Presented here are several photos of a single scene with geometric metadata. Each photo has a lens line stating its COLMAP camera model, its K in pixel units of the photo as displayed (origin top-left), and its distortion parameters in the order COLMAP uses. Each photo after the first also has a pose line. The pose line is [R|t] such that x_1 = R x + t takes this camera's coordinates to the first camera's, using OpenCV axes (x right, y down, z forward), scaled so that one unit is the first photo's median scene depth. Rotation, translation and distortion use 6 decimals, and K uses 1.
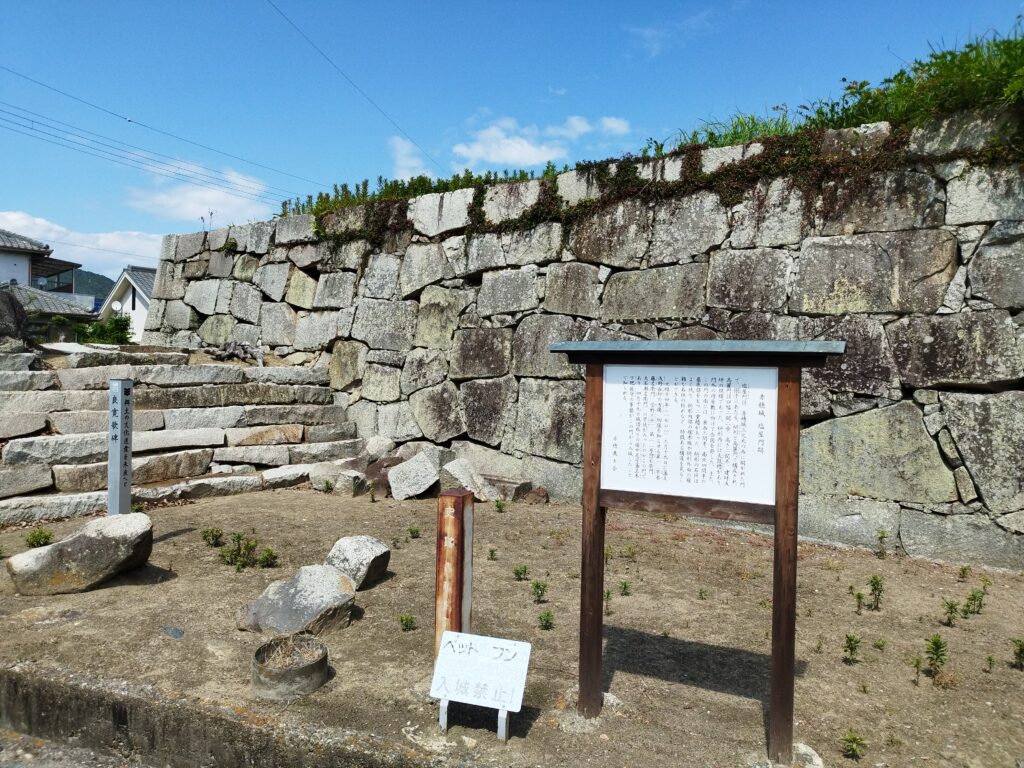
lens RADIAL K [[792.0, 0, 495.0], [0, 792.0, 382.2], [0, 0, 1]] dist [0.036178, -0.019666]
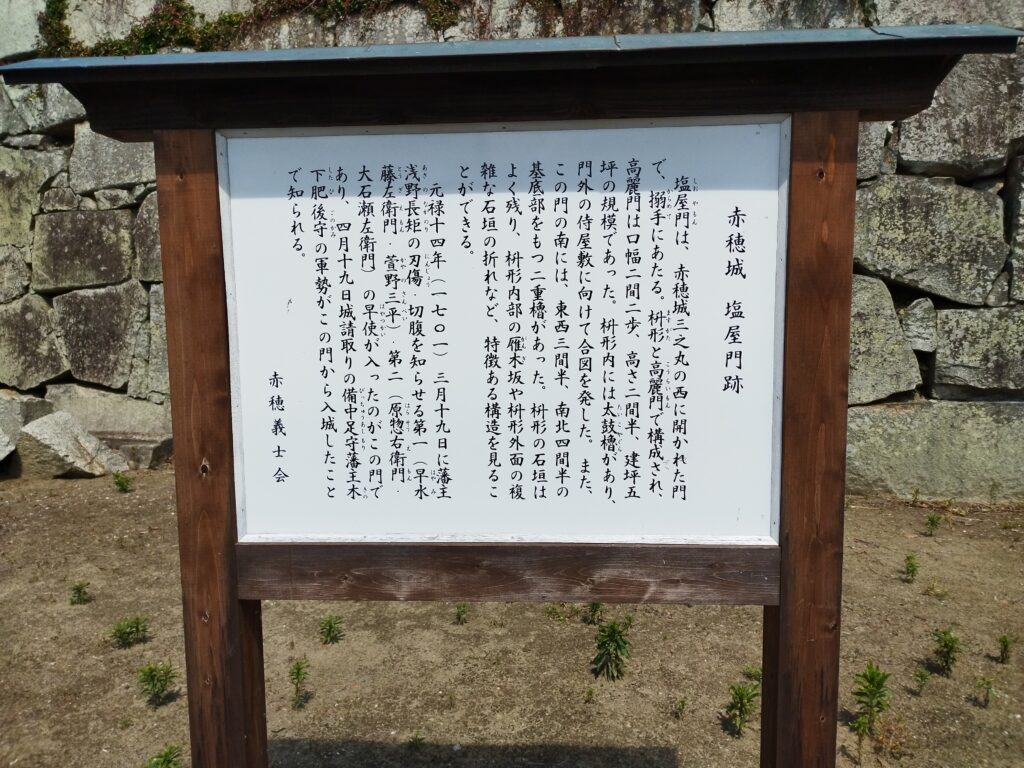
lens RADIAL K [[792.0, 0, 519.8], [0, 792.0, 380.2], [0, 0, 1]] dist [0.036178, -0.019666]
pose [[0.913850, -0.079594, 0.398175, 0.042869], [0.039981, 0.993473, 0.106834, 0.015630], [-0.404079, -0.081711, 0.911067, 0.252437]]
